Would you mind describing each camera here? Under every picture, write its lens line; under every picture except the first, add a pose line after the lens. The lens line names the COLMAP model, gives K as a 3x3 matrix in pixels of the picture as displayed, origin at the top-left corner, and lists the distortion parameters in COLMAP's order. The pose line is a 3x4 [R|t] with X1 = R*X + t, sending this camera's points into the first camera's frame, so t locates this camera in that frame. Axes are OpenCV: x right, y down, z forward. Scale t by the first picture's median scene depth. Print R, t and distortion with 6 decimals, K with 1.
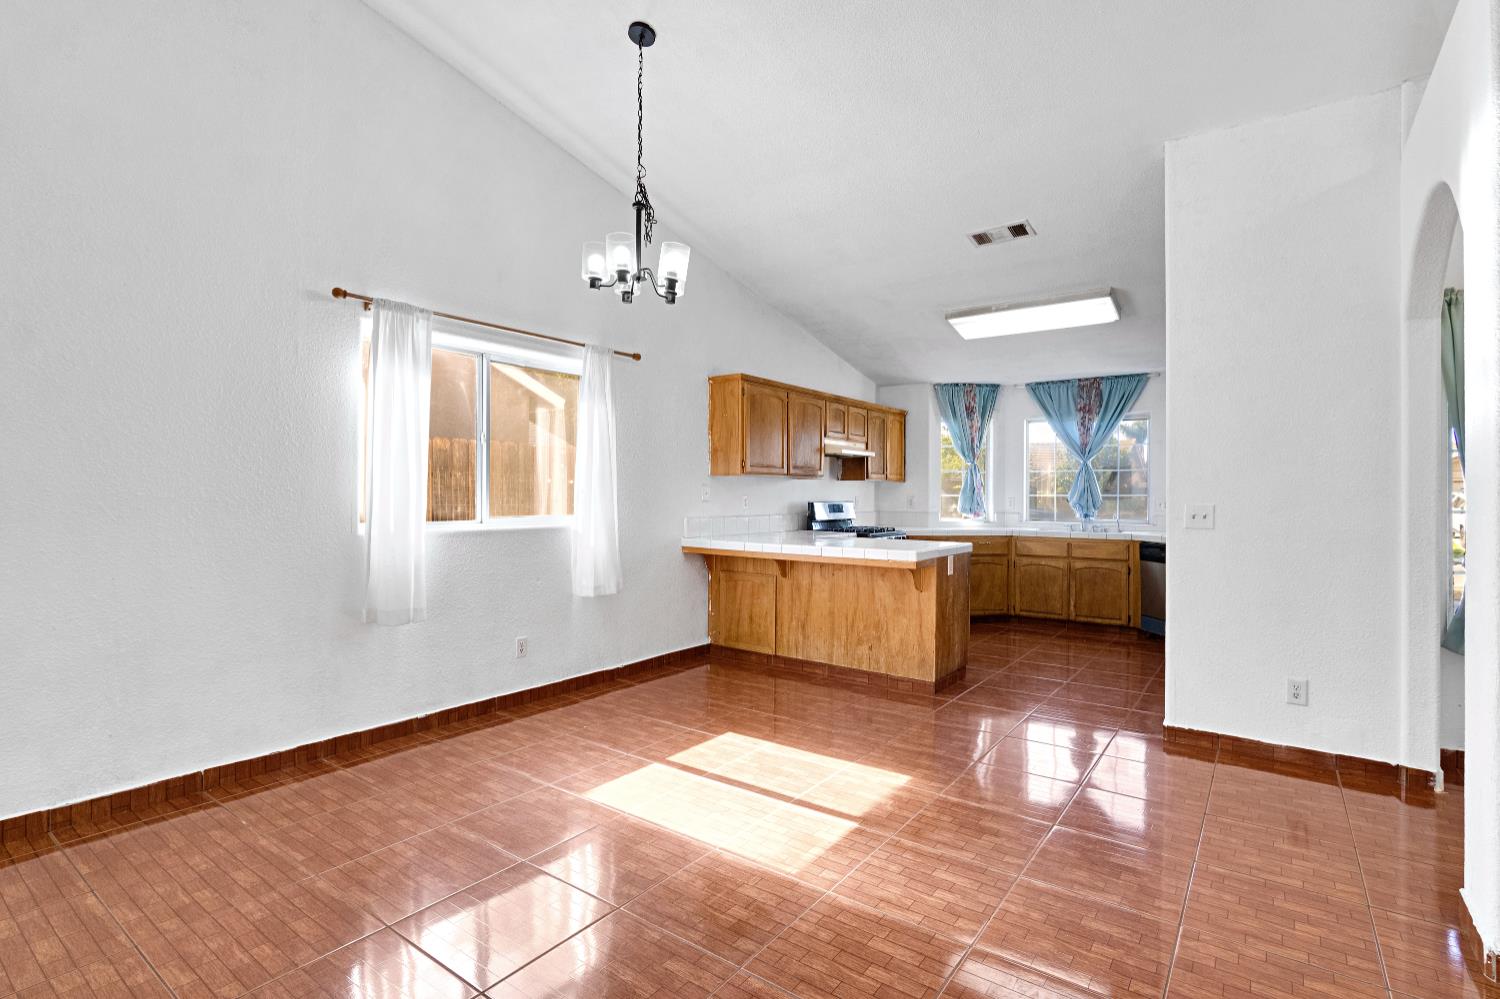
lens RADIAL K [[727.1, 0, 755.7], [0, 727.1, 495.5], [0, 0, 1]] dist [-0.002153, 0.000034]
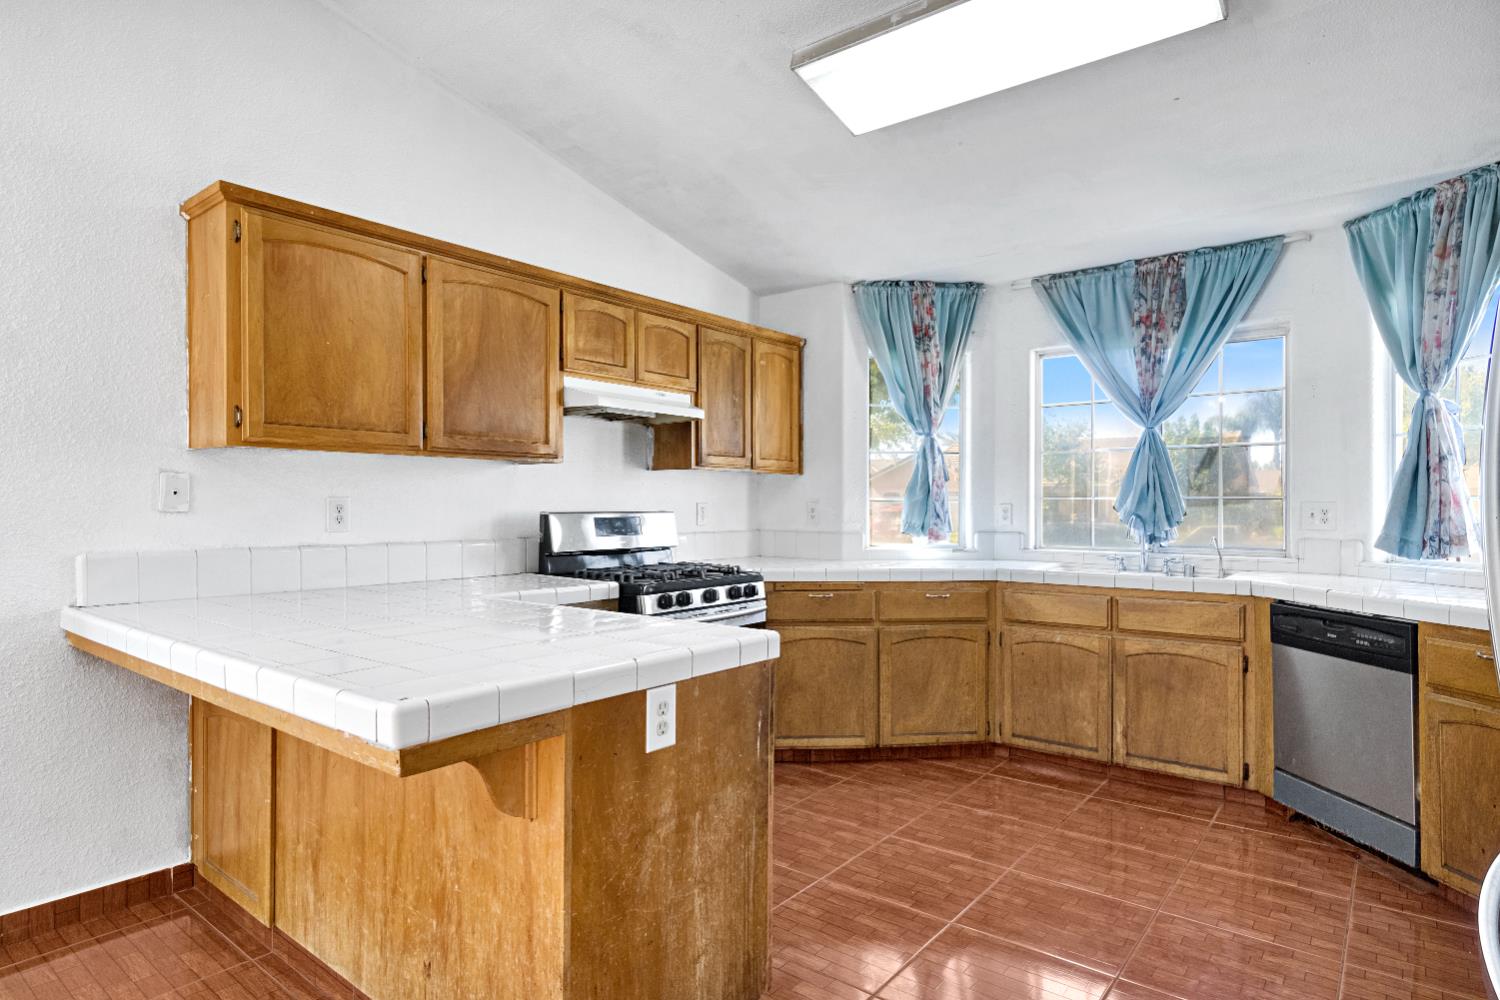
lens RADIAL K [[834.9, 0, 753.2], [0, 834.9, 506.9], [0, 0, 1]] dist [0.004385, -0.001801]
pose [[0.998965, -0.003808, -0.045316, 0.224439], [0.003885, 0.999991, 0.001611, 0.004596], [0.045309, -0.001785, 0.998971, 0.451656]]
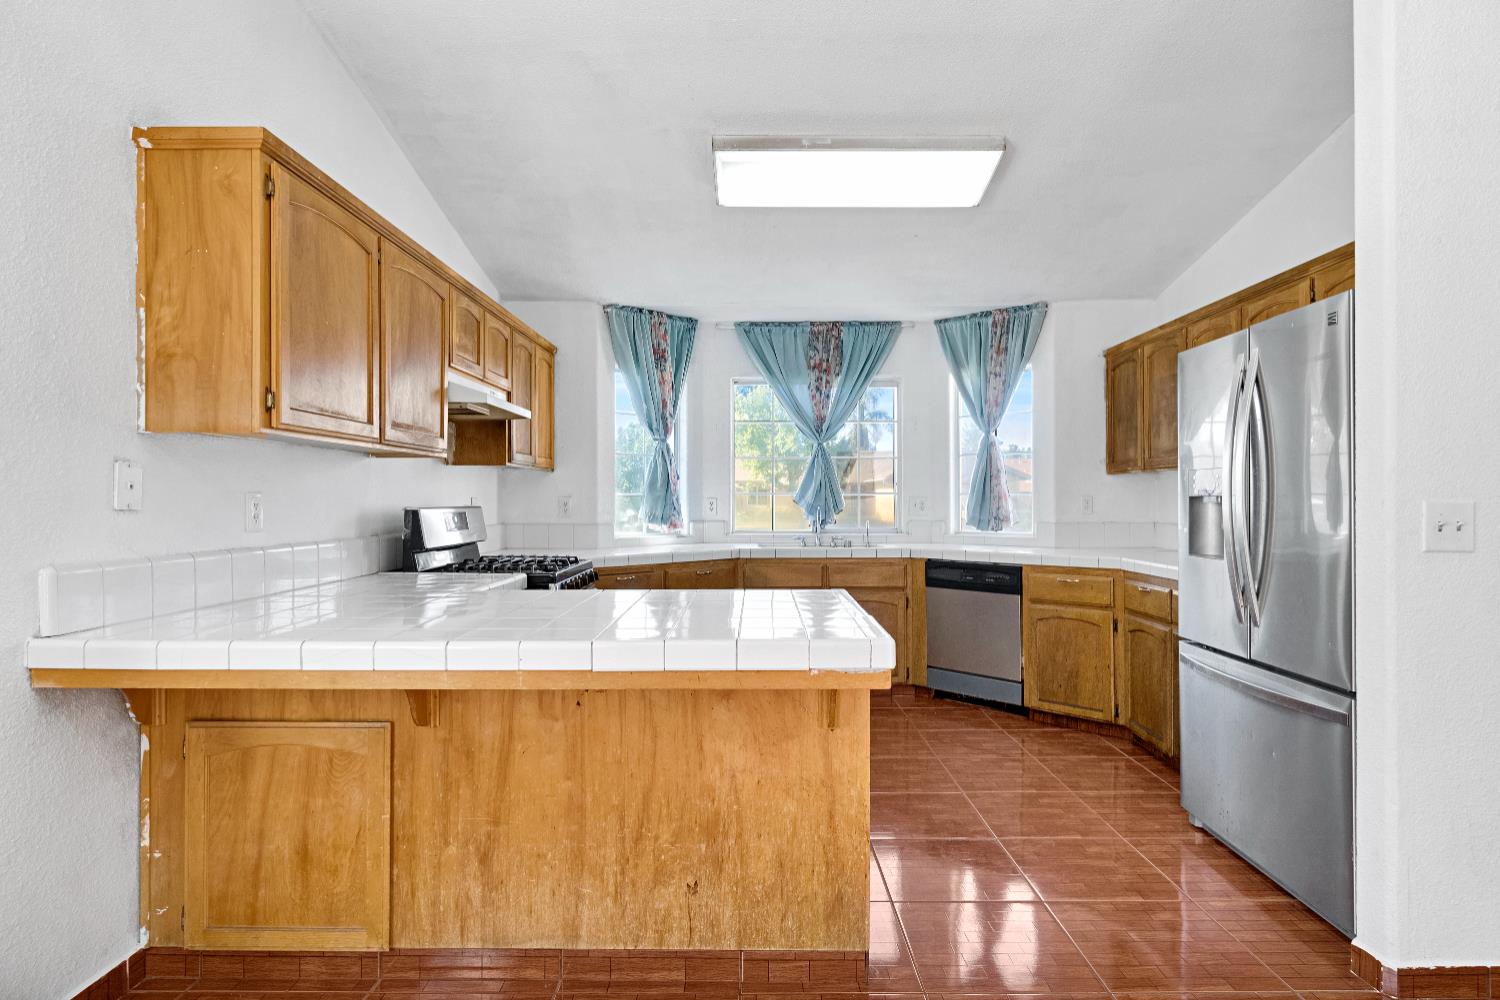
lens RADIAL K [[807.1, 0, 755.2], [0, 807.1, 496.5], [0, 0, 1]] dist [0.003638, 0.000062]
pose [[0.808322, -0.004507, 0.588723, -0.045239], [0.006025, 0.999982, -0.000617, 0.002938], [-0.588709, 0.004046, 0.808335, 0.449483]]
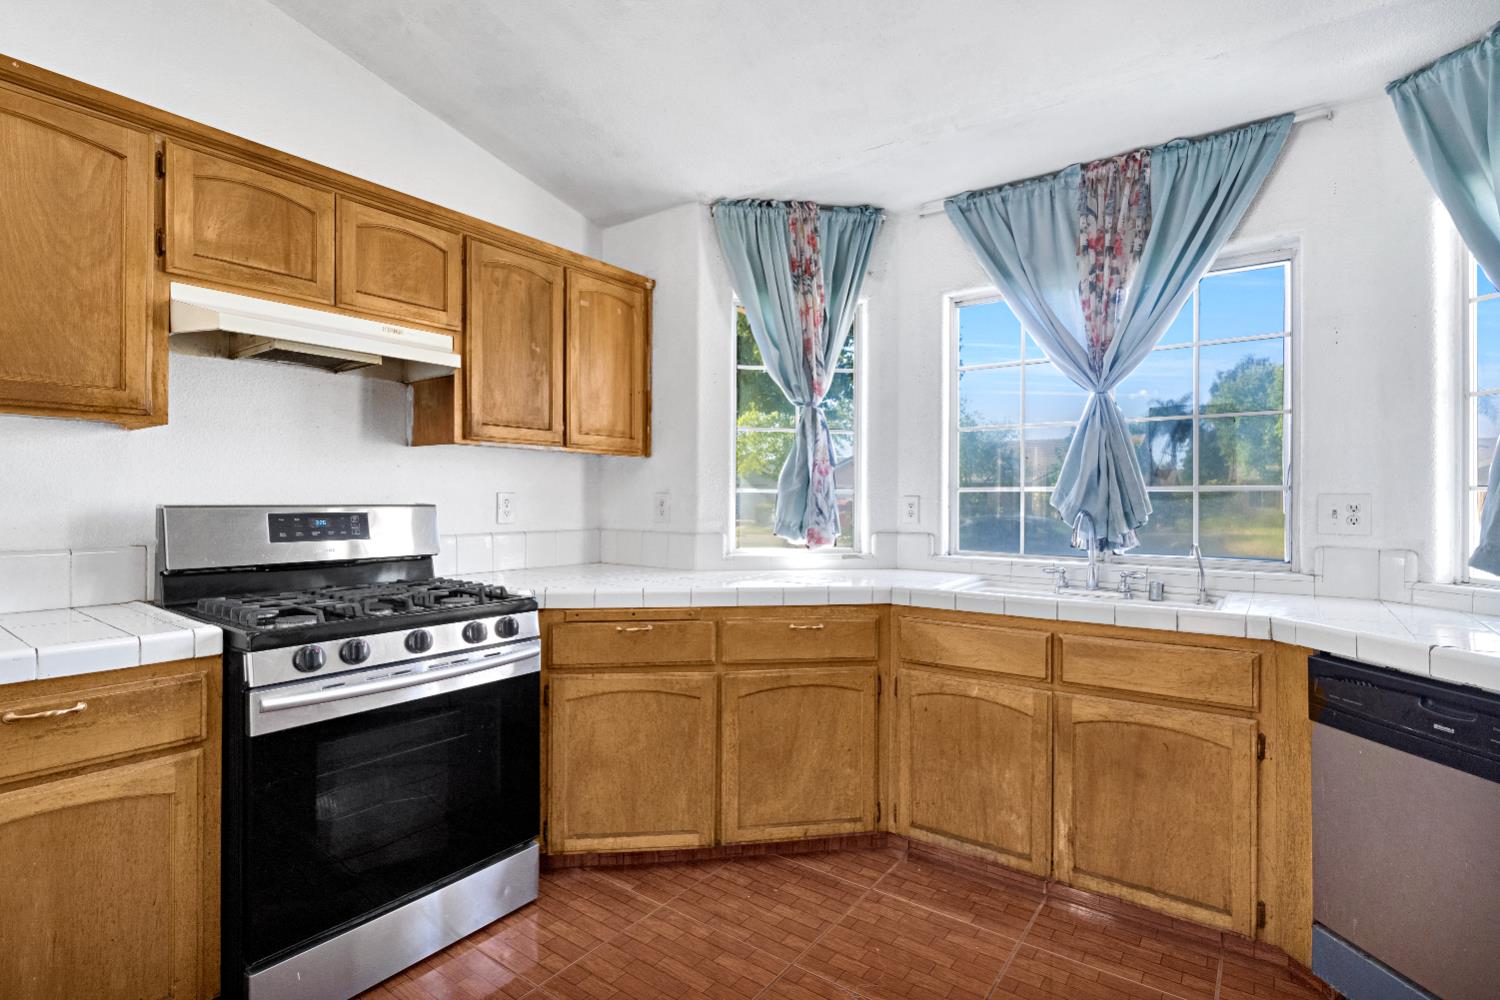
lens RADIAL K [[727.1, 0, 755.7], [0, 727.1, 496.0], [0, 0, 1]] dist [-0.002153, 0.000034]
pose [[0.999985, 0.000076, -0.005415, 0.302853], [-0.000097, 0.999992, -0.003930, 0.005724], [0.005415, 0.003930, 0.999978, 0.681611]]
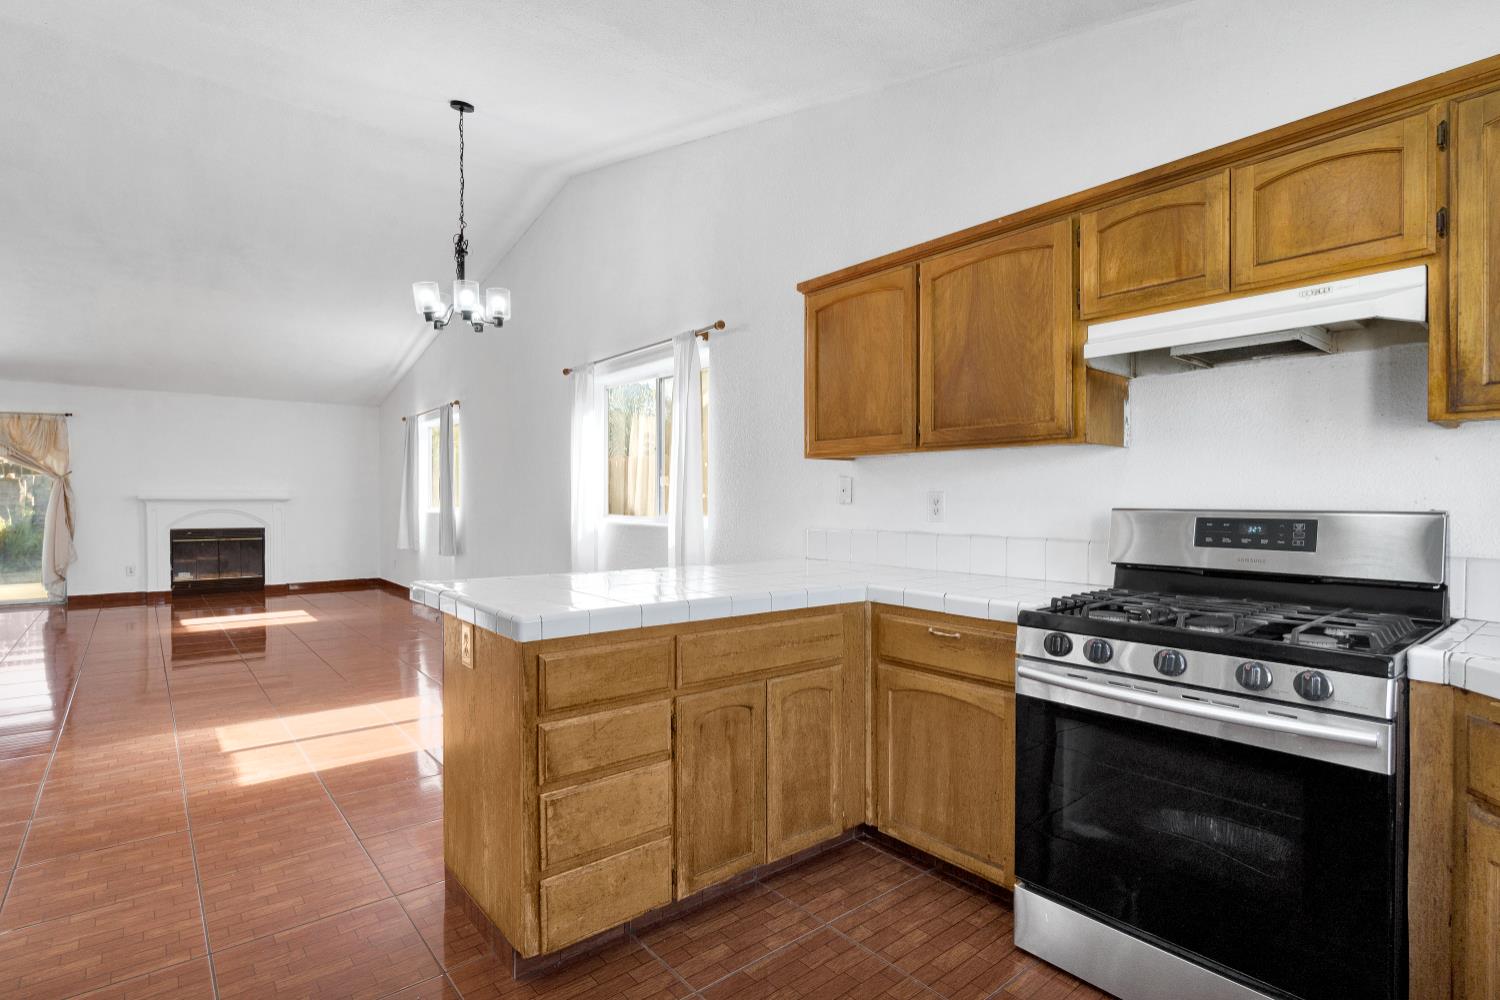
lens RADIAL K [[719.0, 0, 716.3], [0, 719.0, 514.0], [0, 0, 1]] dist [-0.000319, -0.000270]
pose [[-0.266409, 0.013077, -0.963771, 0.444190], [-0.005250, 0.999873, 0.015018, 0.006835], [0.963846, 0.009061, -0.266306, 0.869676]]
